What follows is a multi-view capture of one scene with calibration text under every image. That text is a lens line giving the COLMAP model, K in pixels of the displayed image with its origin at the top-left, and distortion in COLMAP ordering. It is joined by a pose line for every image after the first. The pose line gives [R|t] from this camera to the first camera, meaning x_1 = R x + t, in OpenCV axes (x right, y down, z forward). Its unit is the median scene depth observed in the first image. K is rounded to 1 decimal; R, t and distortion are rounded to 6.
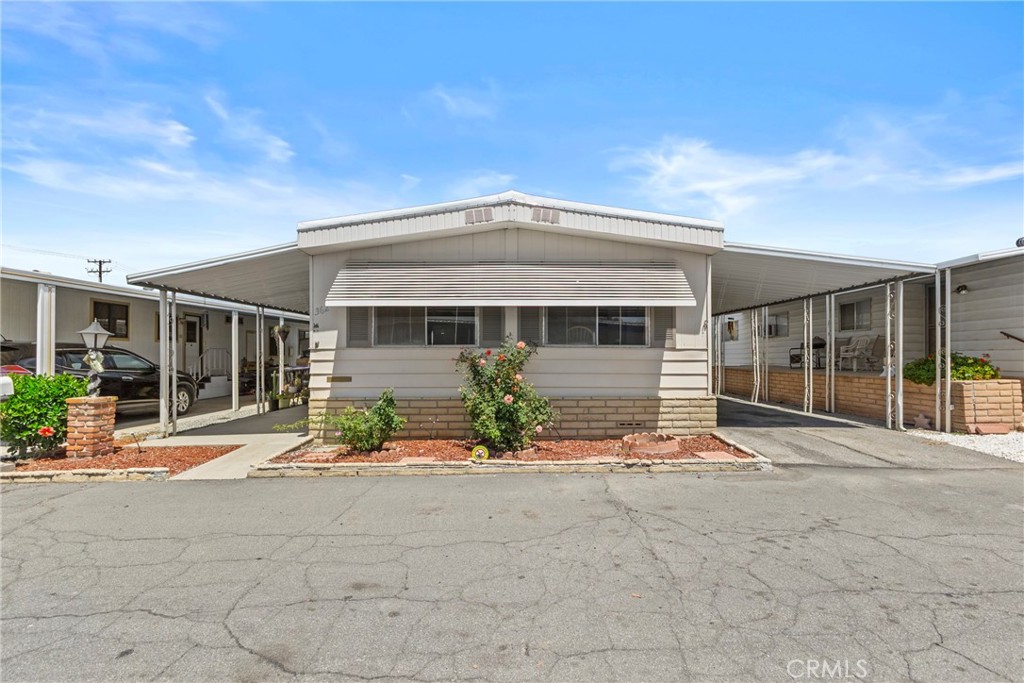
lens RADIAL K [[455.3, 0, 522.1], [0, 455.3, 356.3], [0, 0, 1]] dist [0.006697, -0.000741]
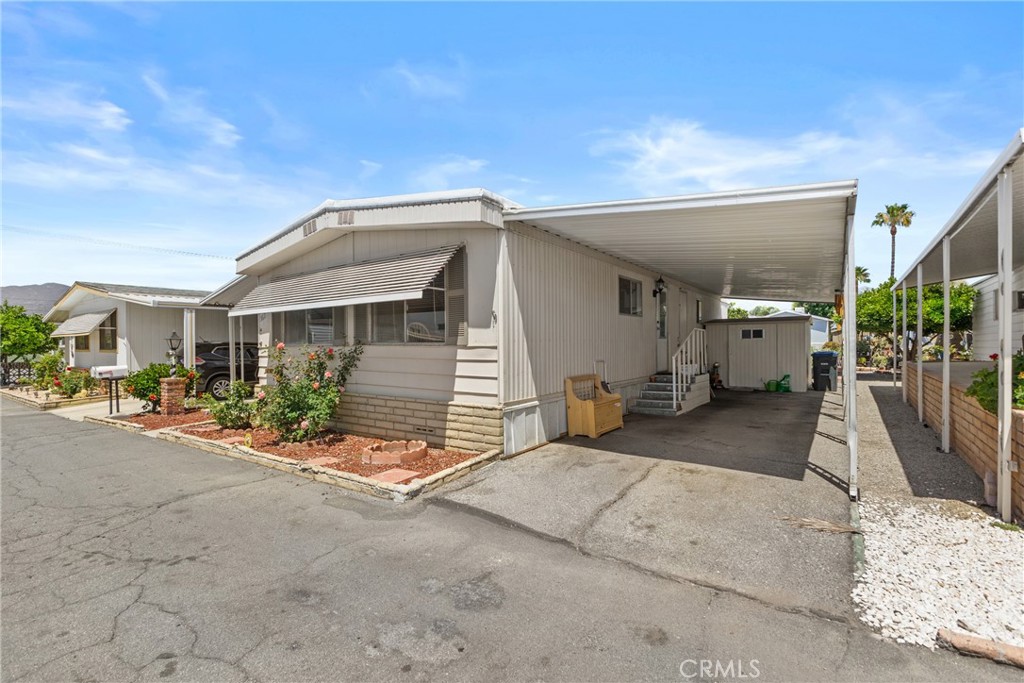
lens RADIAL K [[455.3, 0, 515.9], [0, 455.3, 349.6], [0, 0, 1]] dist [0.006697, -0.000741]
pose [[0.812466, 0.000404, -0.583008, 0.916621], [0.005767, 0.999945, 0.008730, -0.017802], [0.582980, -0.010456, 0.812419, 0.370494]]
